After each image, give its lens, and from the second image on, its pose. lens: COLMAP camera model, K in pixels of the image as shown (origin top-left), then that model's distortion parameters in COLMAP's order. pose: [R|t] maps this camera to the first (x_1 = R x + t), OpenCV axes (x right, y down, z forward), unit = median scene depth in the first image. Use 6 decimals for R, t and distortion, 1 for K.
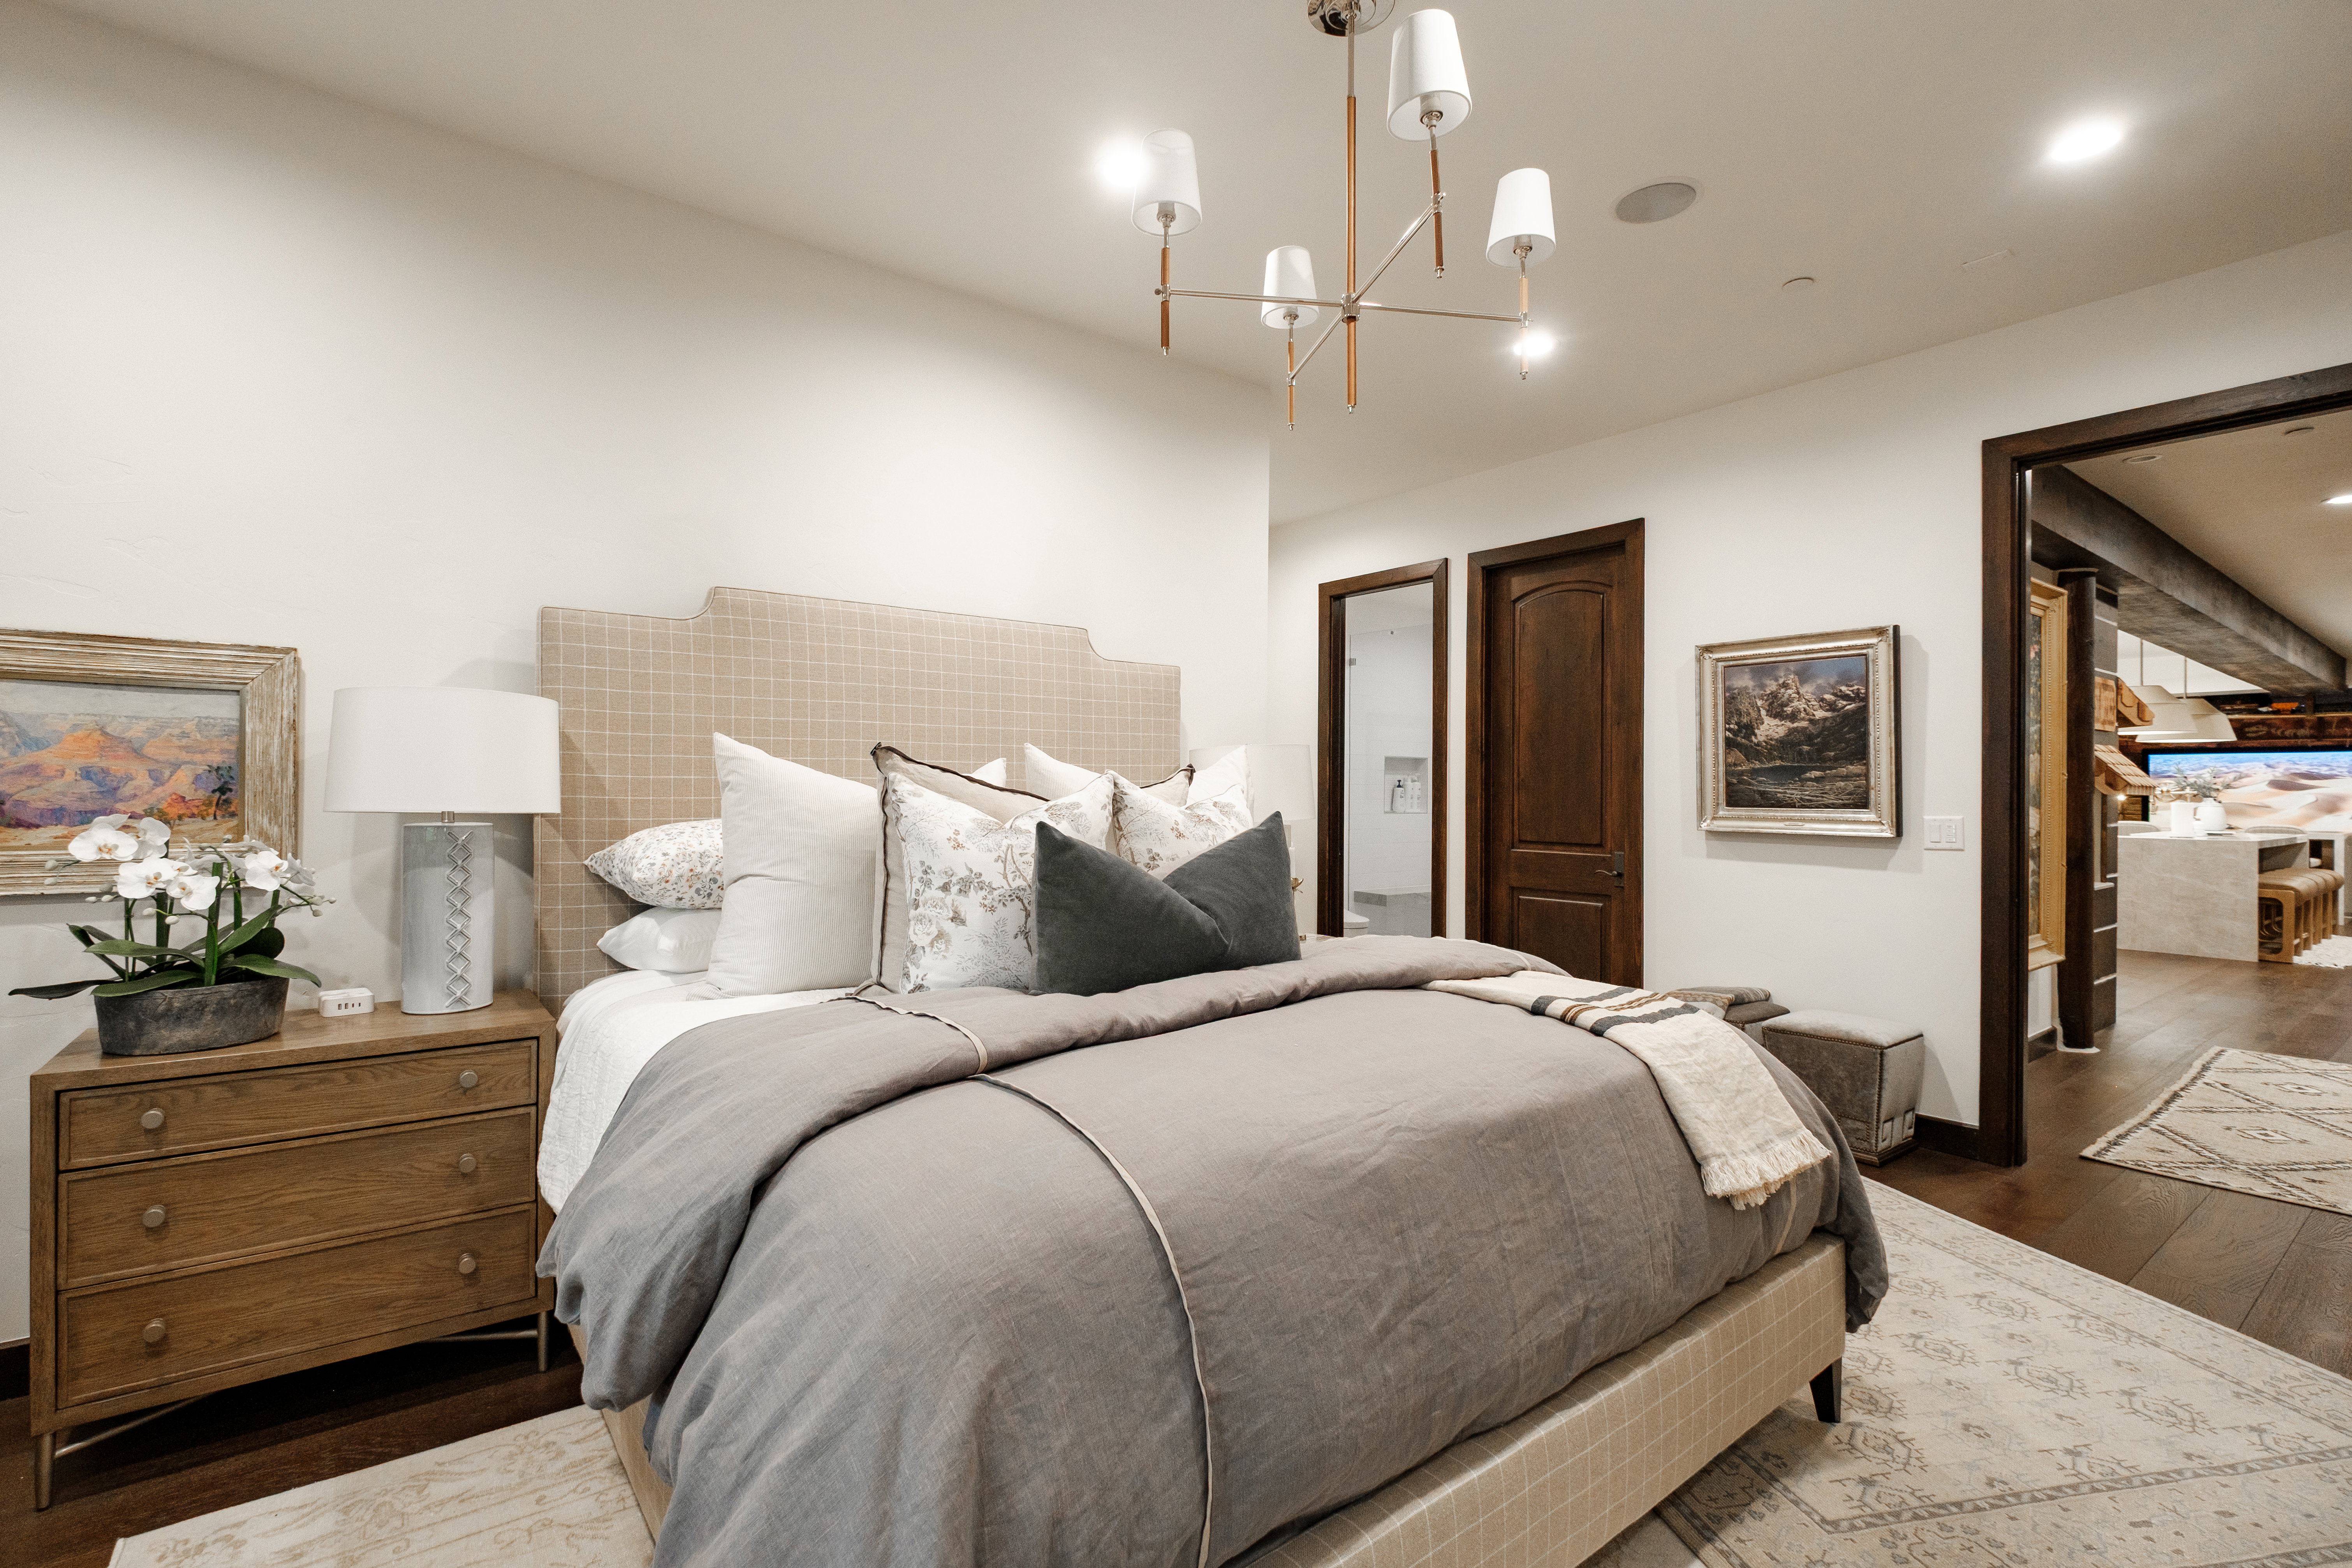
lens RADIAL K [[1080.1, 0, 1177.1], [0, 1080.1, 784.7], [0, 0, 1]] dist [0.003043, 0.000026]
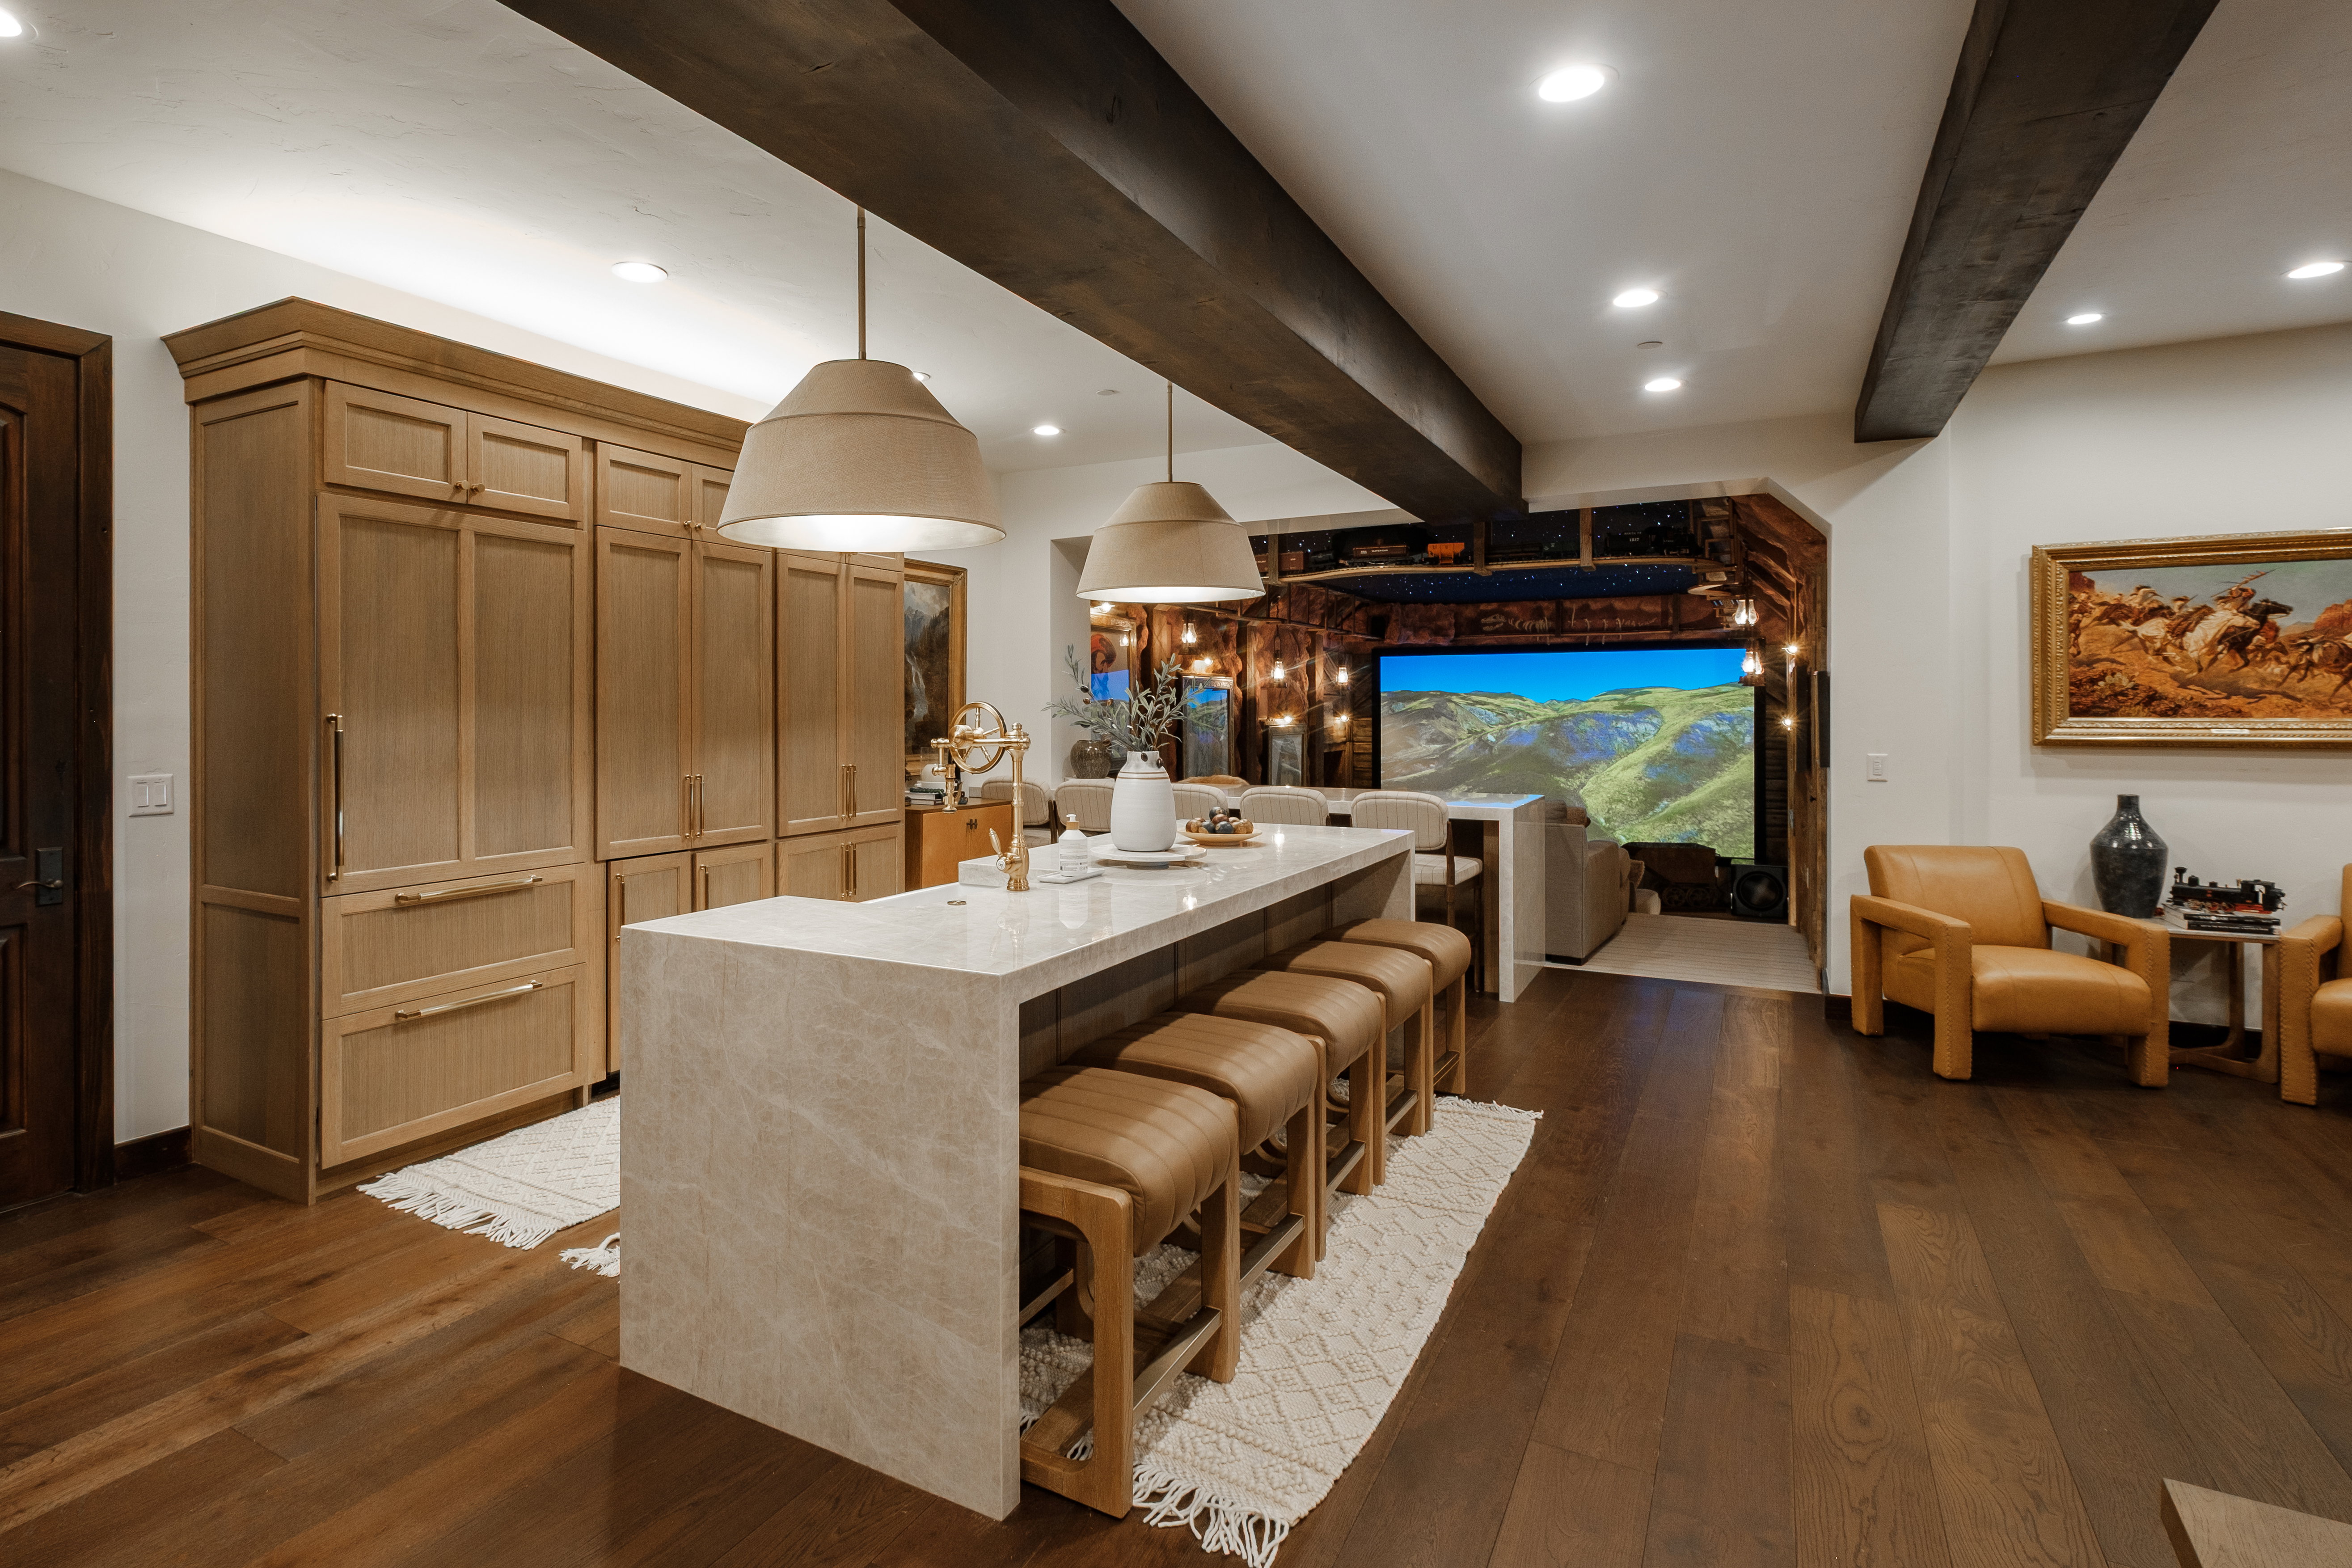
lens RADIAL K [[1080.2, 0, 1239.1], [0, 1080.2, 701.8], [0, 0, 1]] dist [0.003043, 0.000026]
pose [[0.897861, -0.012864, 0.440090, 0.917358], [0.013398, 0.999908, 0.001893, -0.003350], [-0.440075, 0.004197, 0.897951, 0.755694]]
